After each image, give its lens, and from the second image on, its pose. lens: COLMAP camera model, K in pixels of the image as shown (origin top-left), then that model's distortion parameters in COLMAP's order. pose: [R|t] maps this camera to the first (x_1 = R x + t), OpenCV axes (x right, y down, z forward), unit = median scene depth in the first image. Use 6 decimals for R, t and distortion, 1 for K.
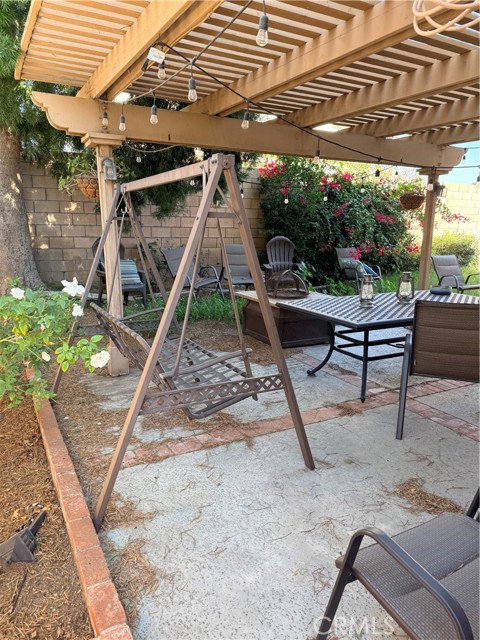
lens RADIAL K [[448.8, 0, 236.6], [0, 448.8, 318.0], [0, 0, 1]] dist [0.006308, -0.014697]
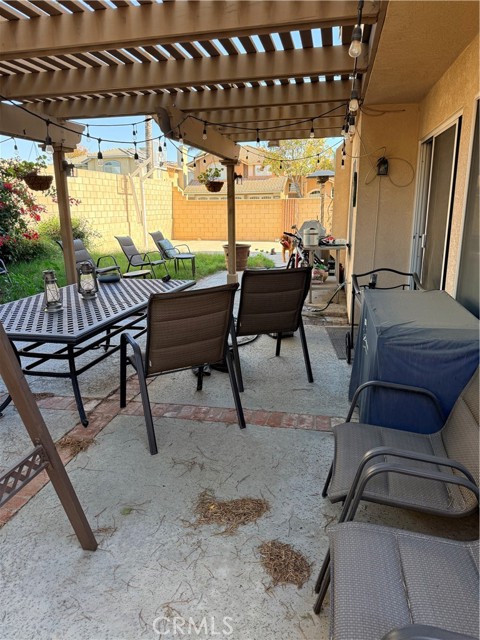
lens RADIAL K [[448.8, 0, 241.4], [0, 448.8, 321.9], [0, 0, 1]] dist [0.006308, -0.014697]
pose [[0.649201, -0.215934, 0.729322, -0.086787], [0.185476, 0.974853, 0.123530, -0.044792], [-0.737656, 0.055076, 0.672926, 0.219764]]
